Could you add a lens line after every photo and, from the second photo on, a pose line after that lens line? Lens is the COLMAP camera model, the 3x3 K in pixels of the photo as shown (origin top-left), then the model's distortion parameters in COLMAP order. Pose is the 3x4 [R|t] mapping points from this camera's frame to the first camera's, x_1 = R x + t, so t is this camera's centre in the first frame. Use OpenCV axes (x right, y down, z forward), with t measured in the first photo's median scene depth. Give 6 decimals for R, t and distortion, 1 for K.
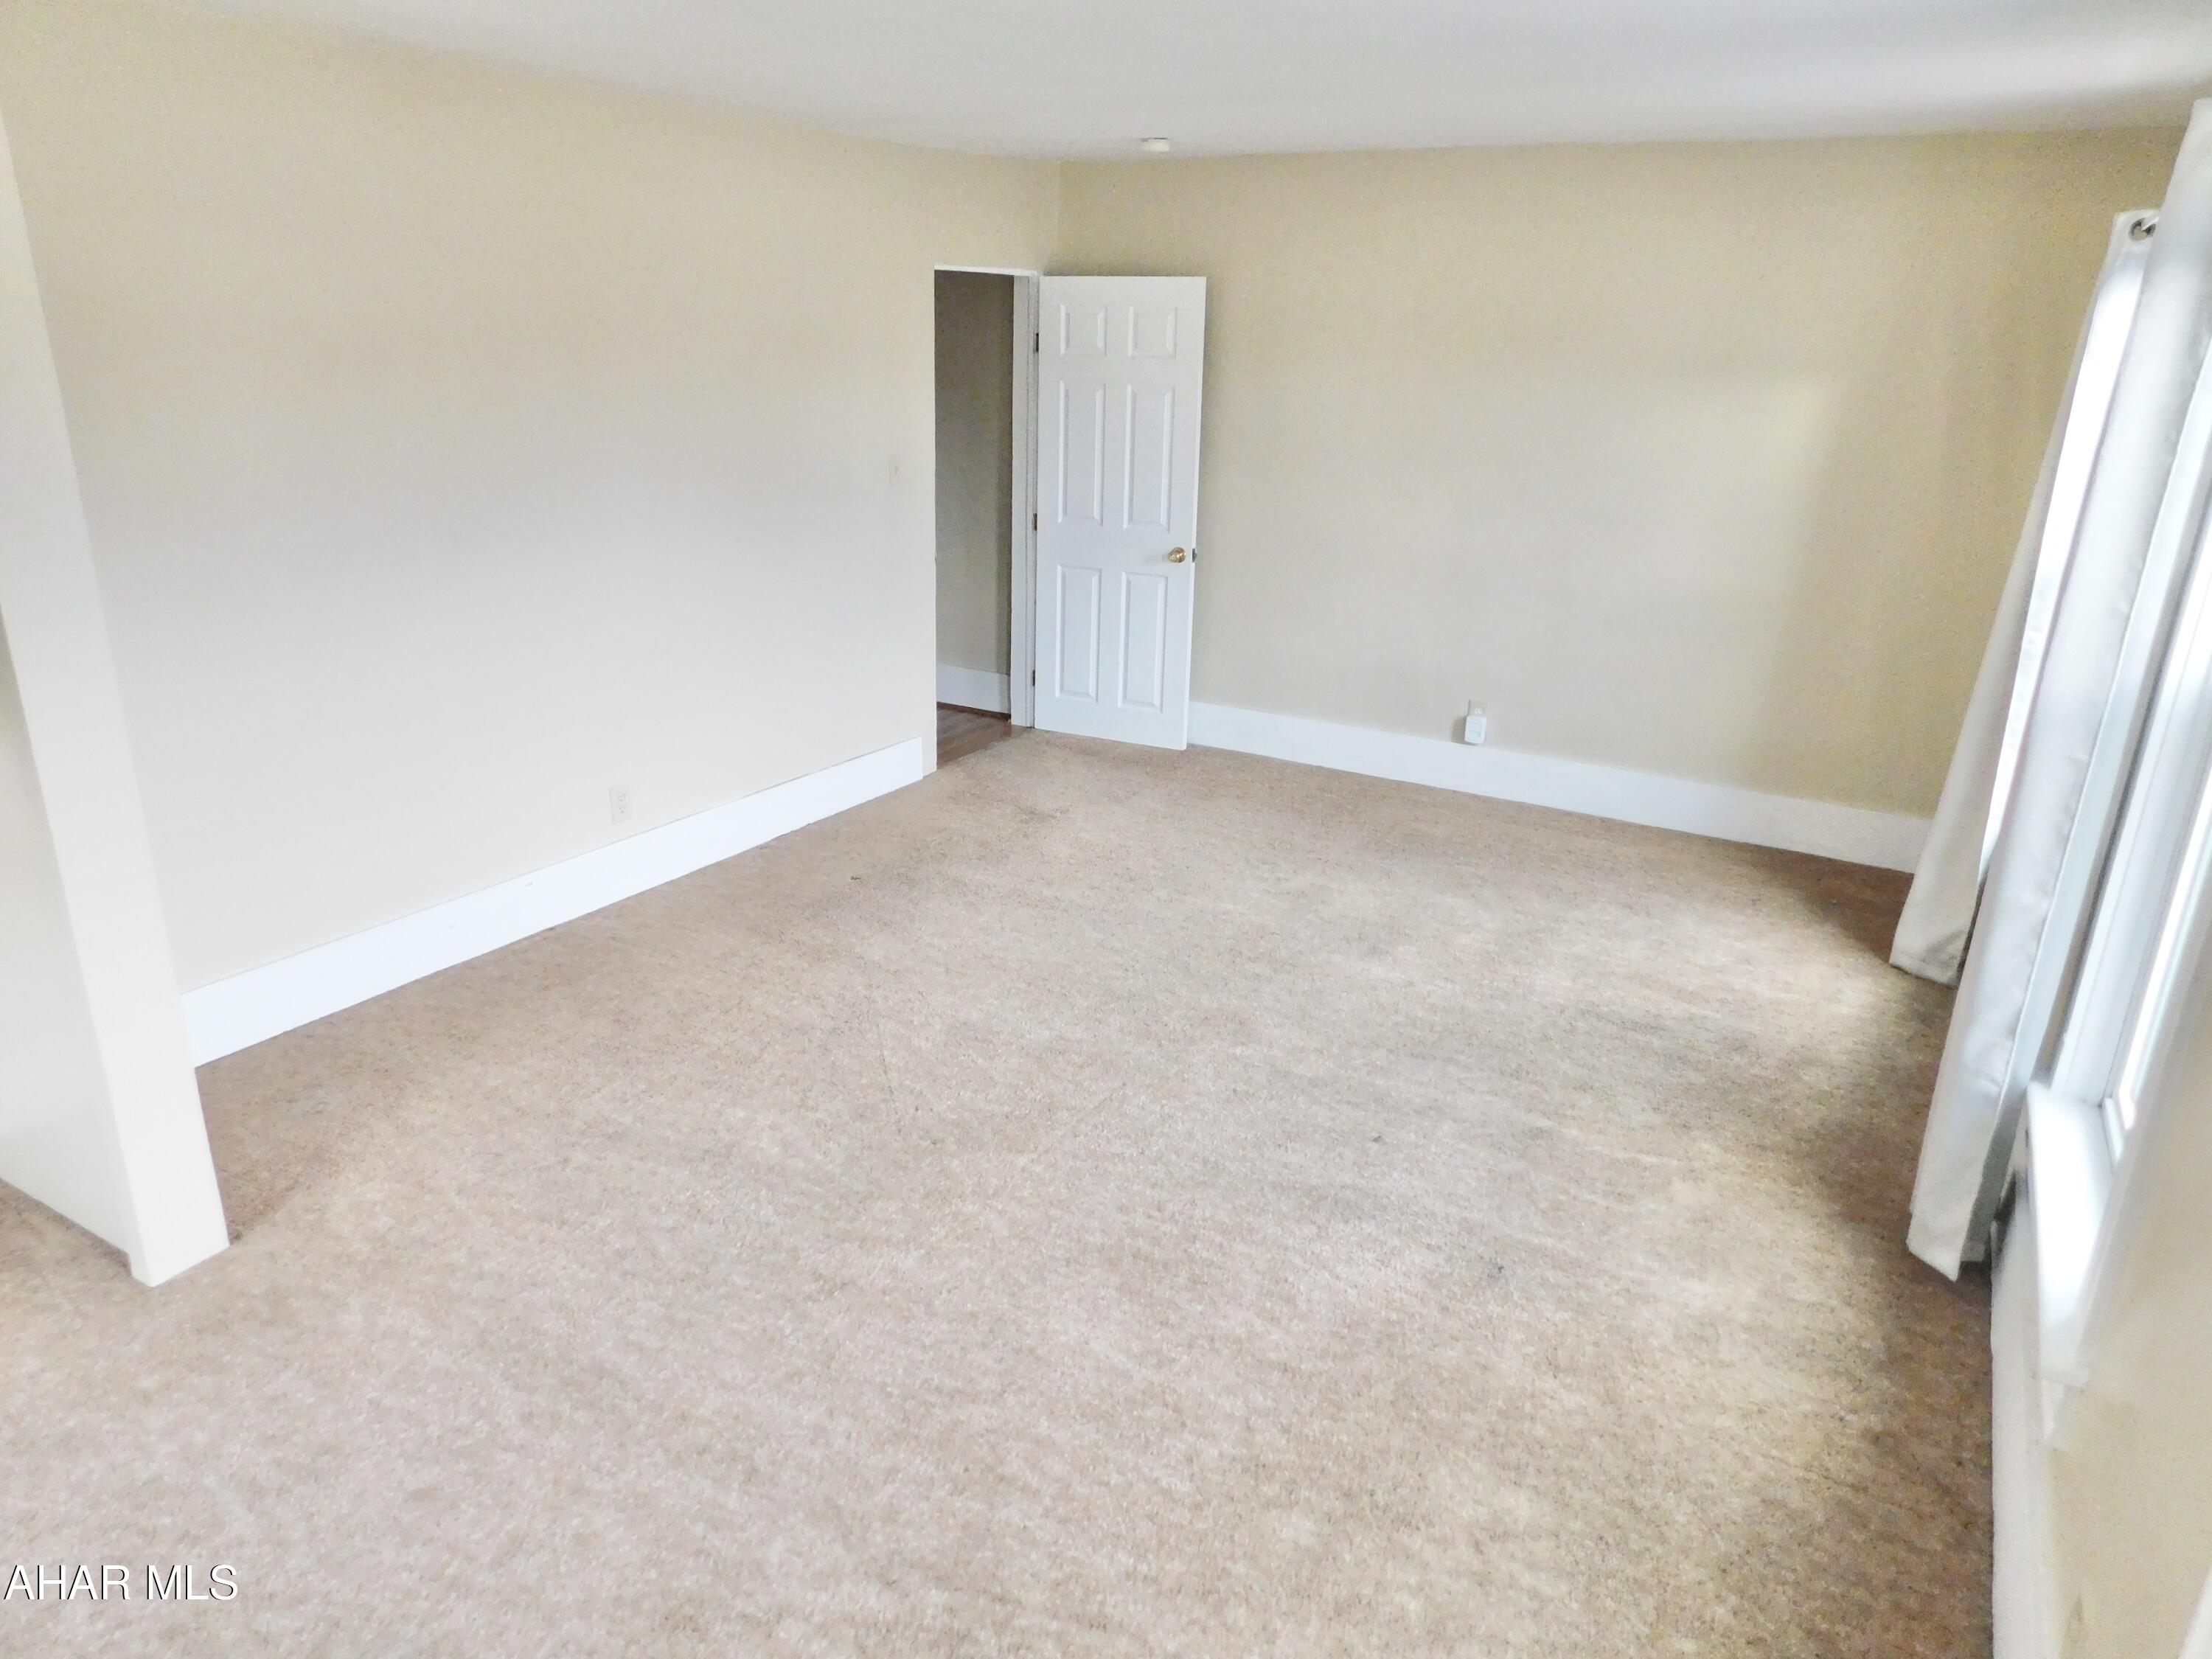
lens RADIAL K [[1483.6, 0, 1106.0], [0, 1483.6, 829.5], [0, 0, 1]] dist [-0.035595, 0.005166]
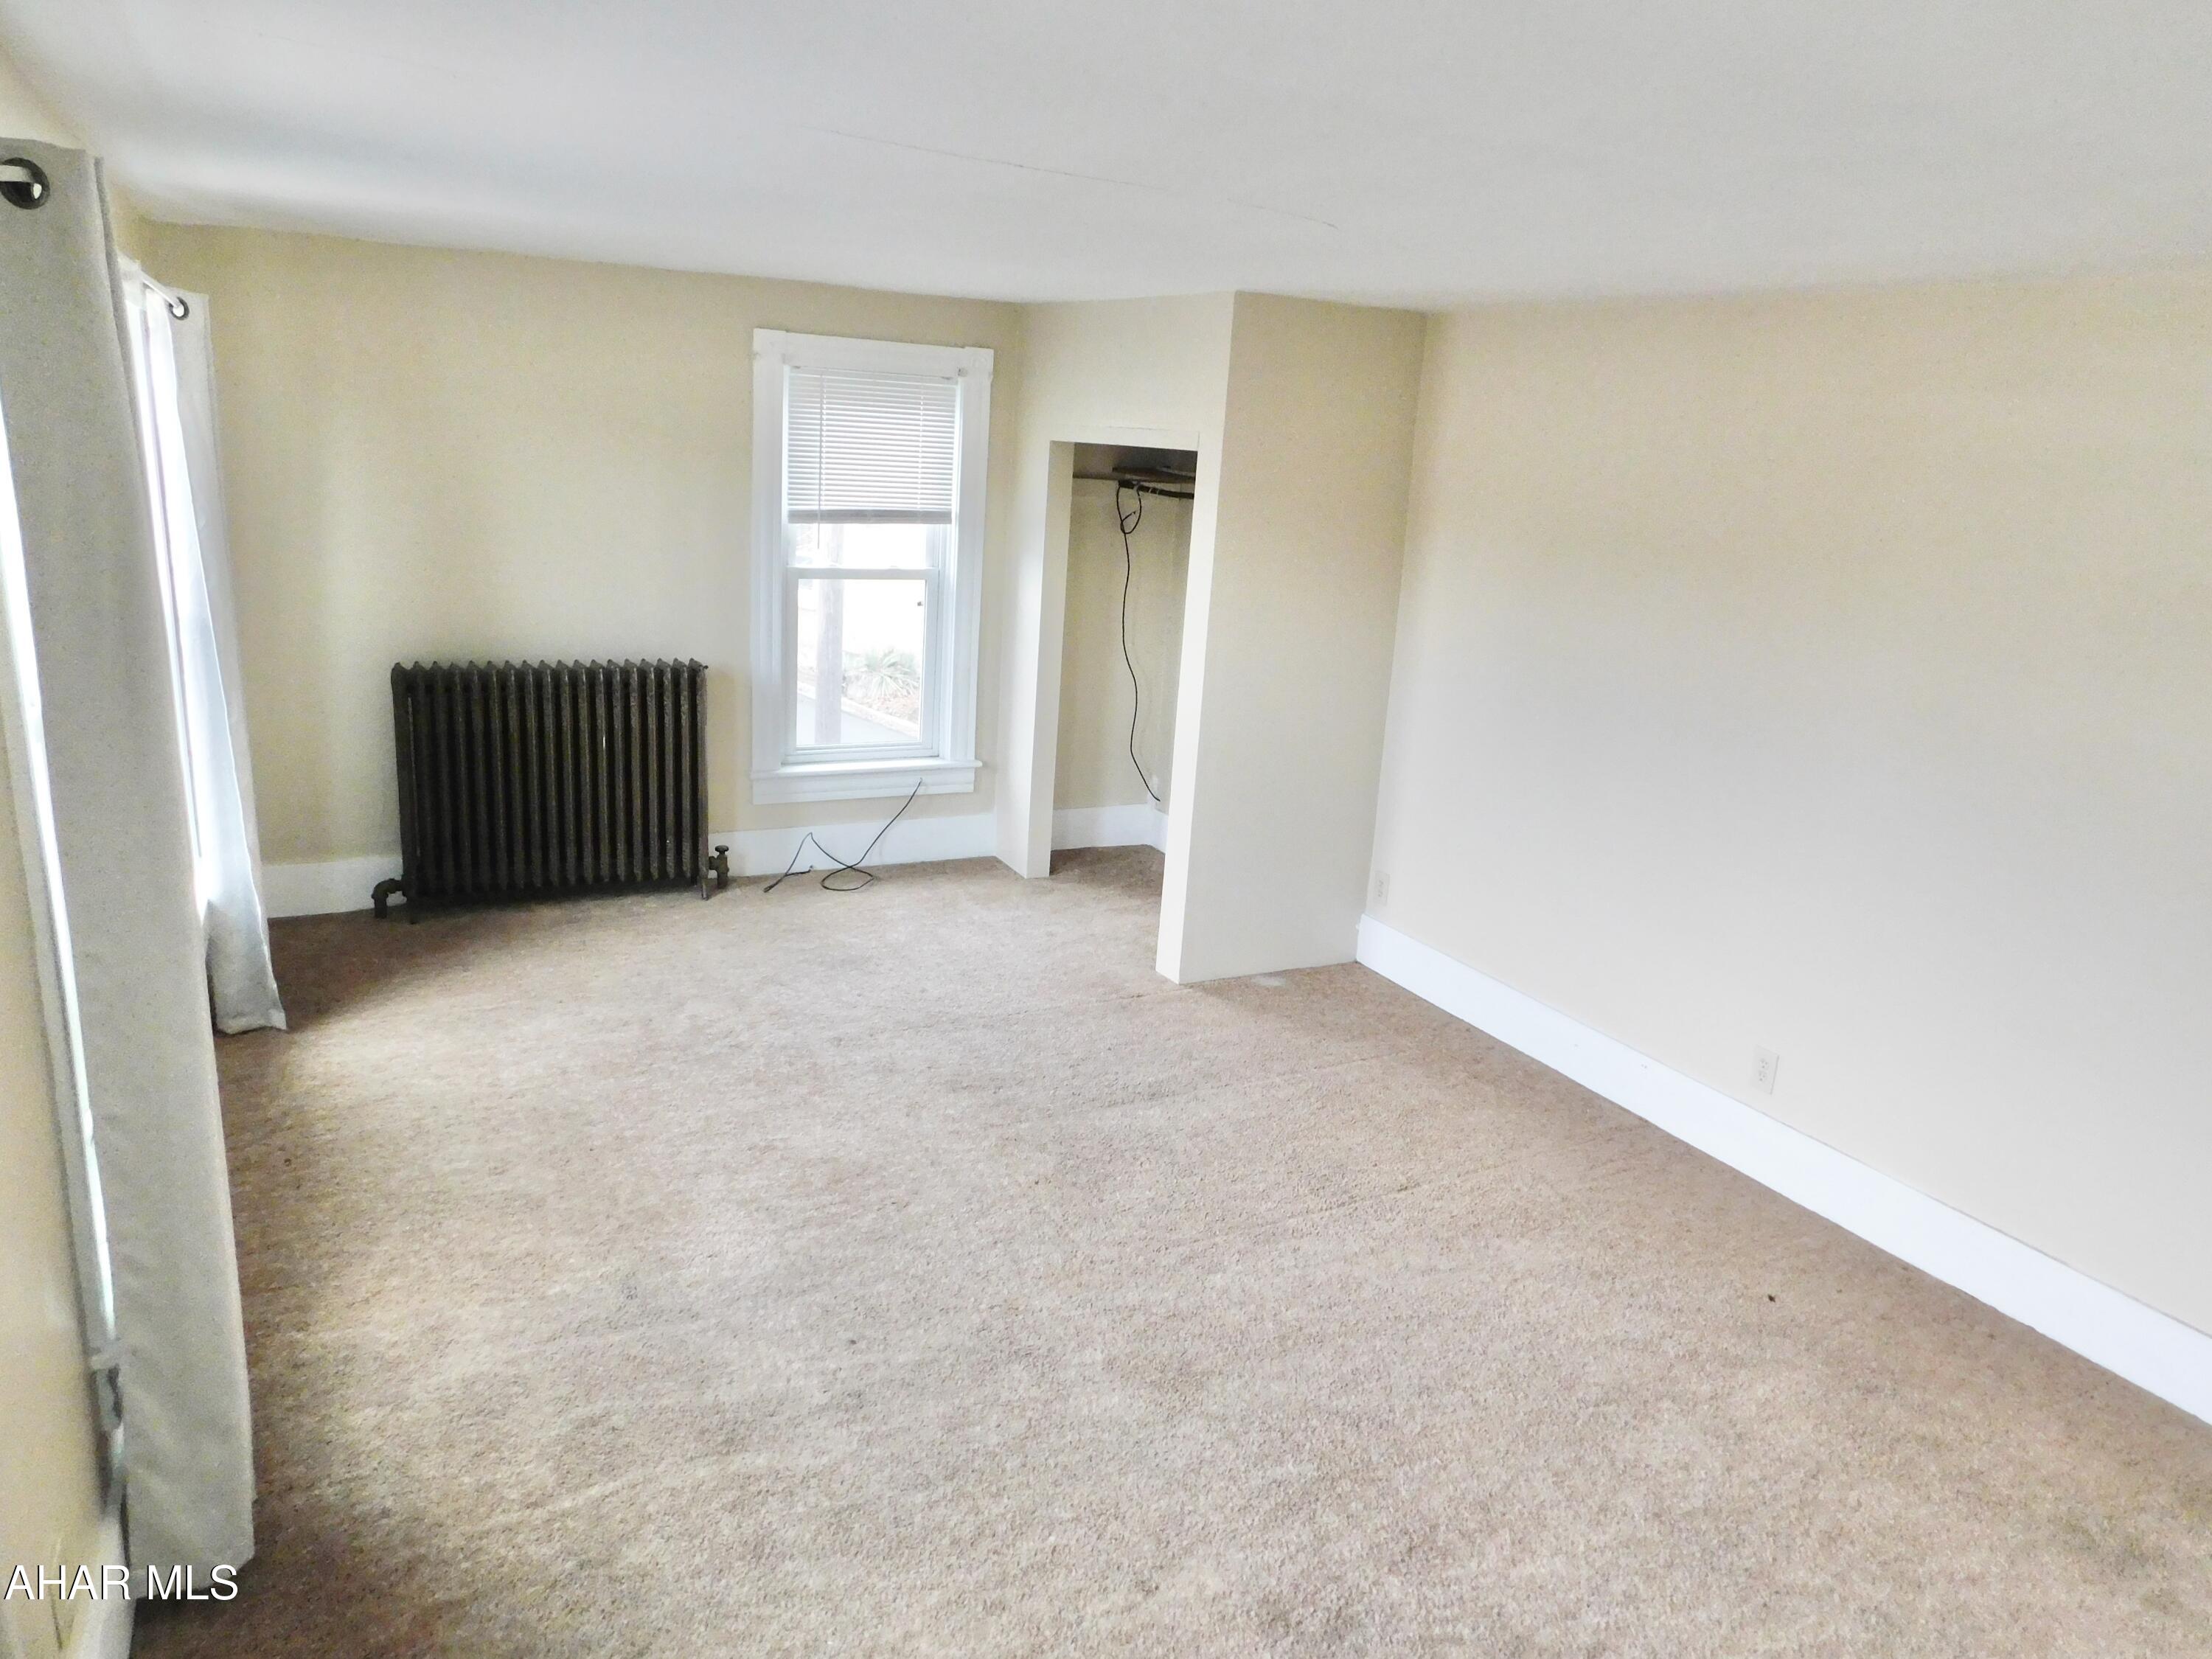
lens RADIAL K [[1483.6, 0, 1106.0], [0, 1483.6, 829.5], [0, 0, 1]] dist [-0.035595, 0.005166]
pose [[-0.521638, 0.153941, -0.839164, 0.834654], [-0.354092, 0.855810, 0.377104, -0.468673], [0.776217, 0.493853, -0.391914, 1.353750]]
